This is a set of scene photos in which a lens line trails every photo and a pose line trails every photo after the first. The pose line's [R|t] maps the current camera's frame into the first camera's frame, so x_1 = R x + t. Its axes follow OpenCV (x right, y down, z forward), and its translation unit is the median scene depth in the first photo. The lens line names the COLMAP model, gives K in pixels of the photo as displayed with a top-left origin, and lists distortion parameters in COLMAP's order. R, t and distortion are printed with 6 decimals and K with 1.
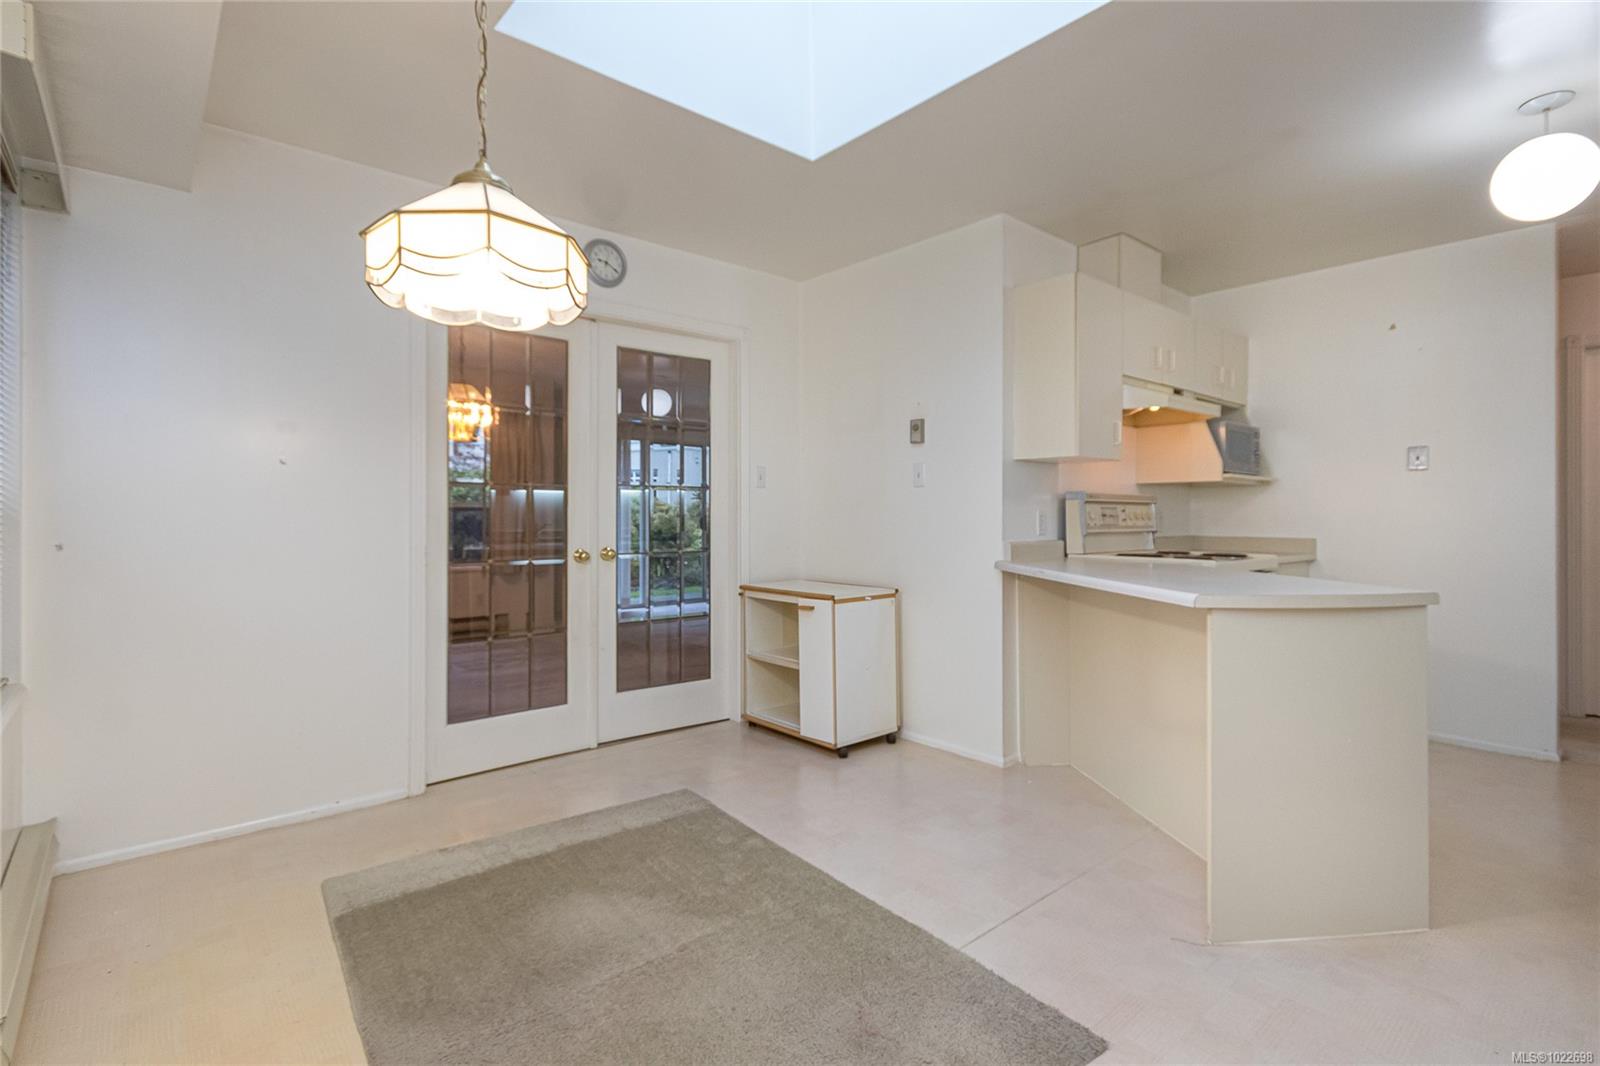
lens RADIAL K [[753.0, 0, 796.5], [0, 753.0, 517.2], [0, 0, 1]] dist [0.001971, 0.002672]
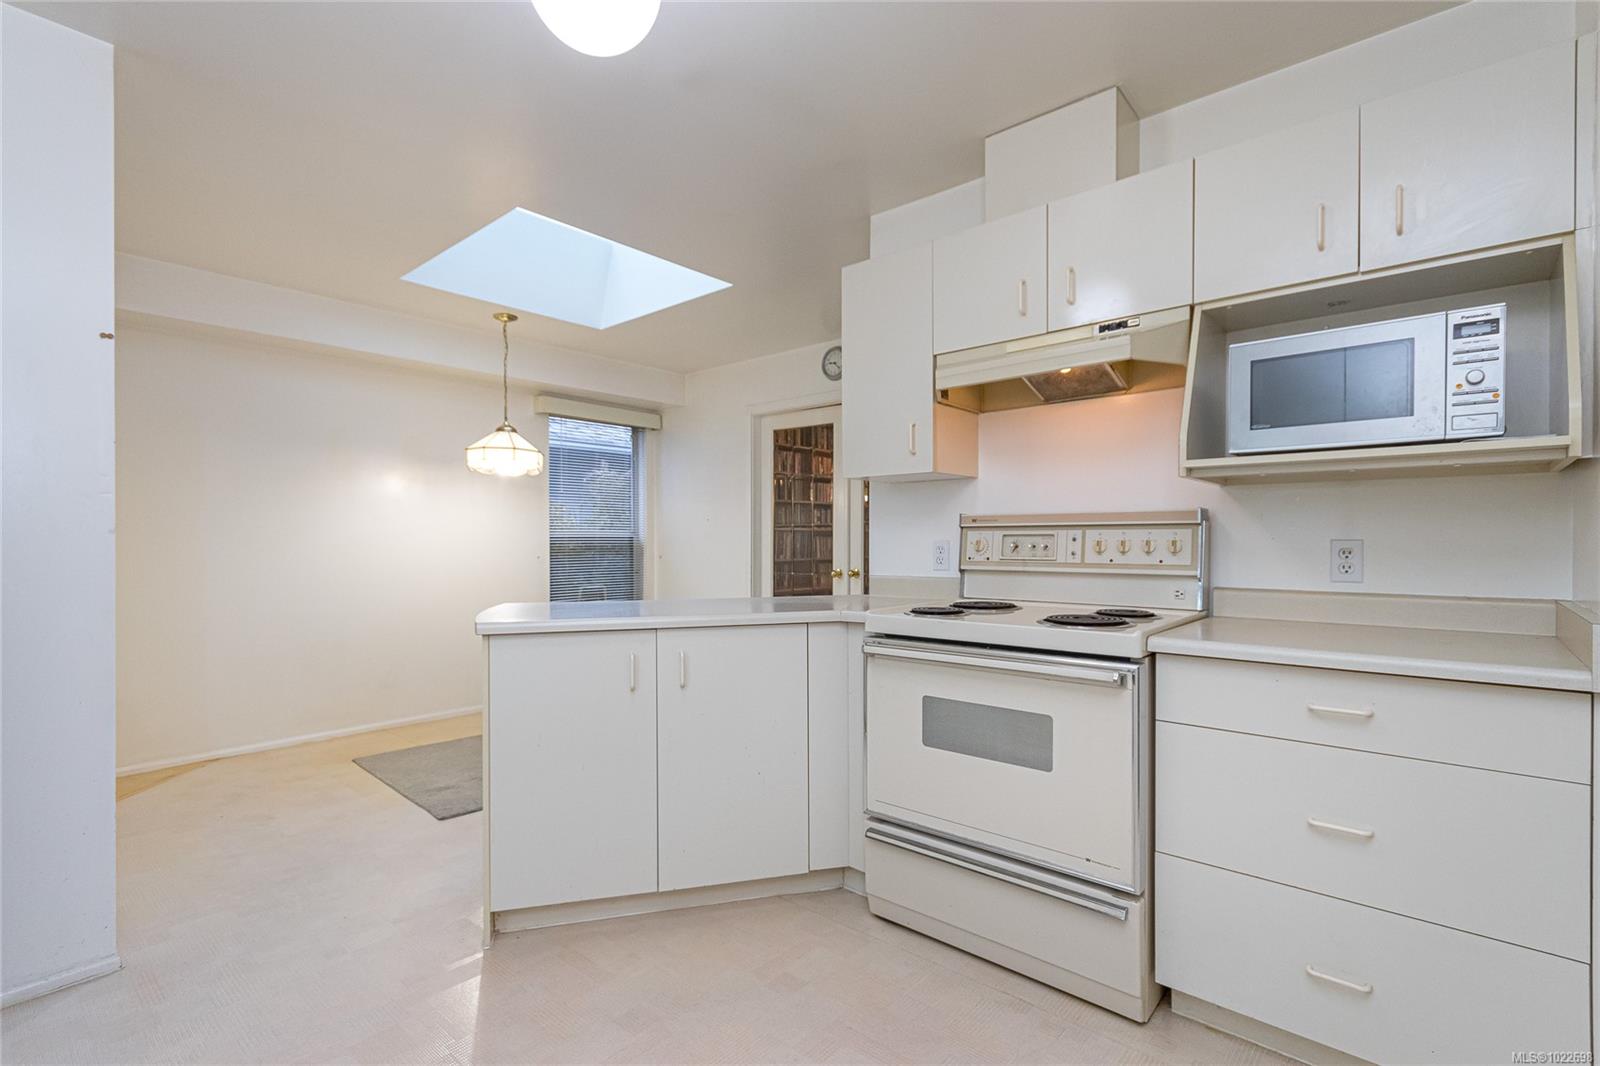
lens RADIAL K [[753.0, 0, 800.0], [0, 753.0, 546.3], [0, 0, 1]] dist [0.001971, 0.002672]
pose [[0.135889, 0.003452, -0.990718, 1.026538], [-0.001134, 0.999994, 0.003329, -0.004050], [0.990723, 0.000672, 0.135892, 0.687463]]
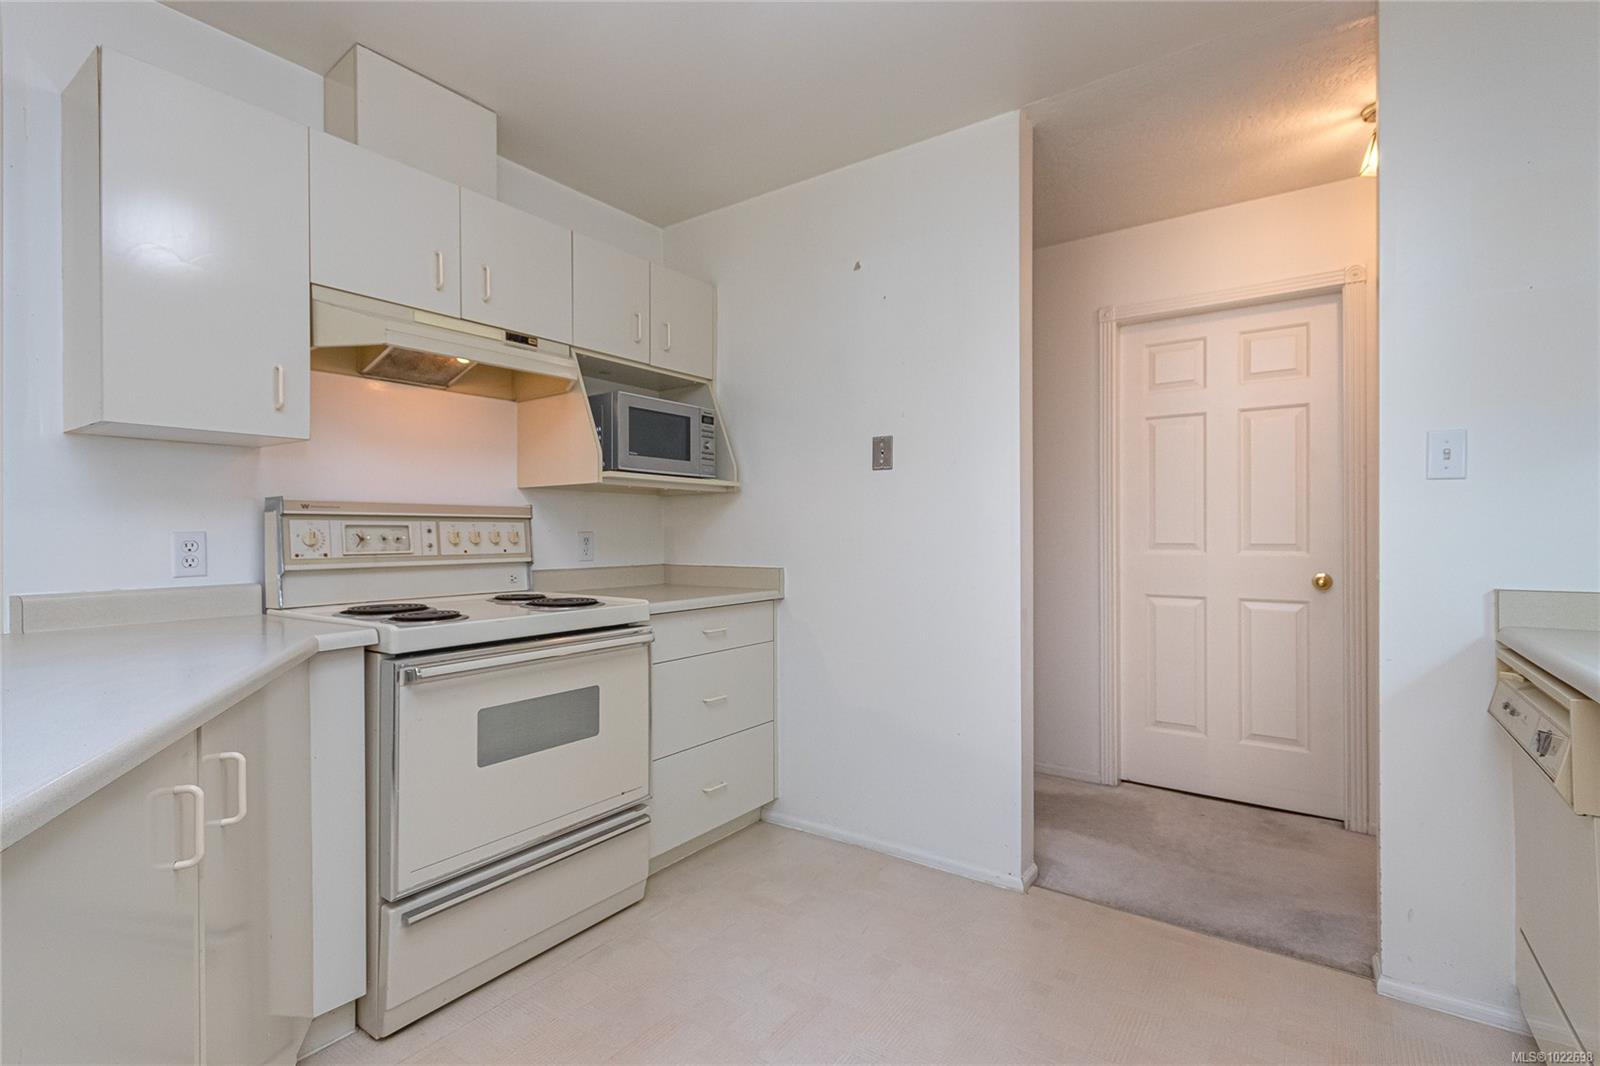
lens RADIAL K [[753.0, 0, 806.1], [0, 753.0, 537.9], [0, 0, 1]] dist [0.001971, 0.002672]
pose [[0.969616, -0.009183, 0.244459, 0.578793], [0.008415, 0.999956, 0.004187, -0.002568], [-0.244487, -0.002003, 0.969651, 0.337330]]
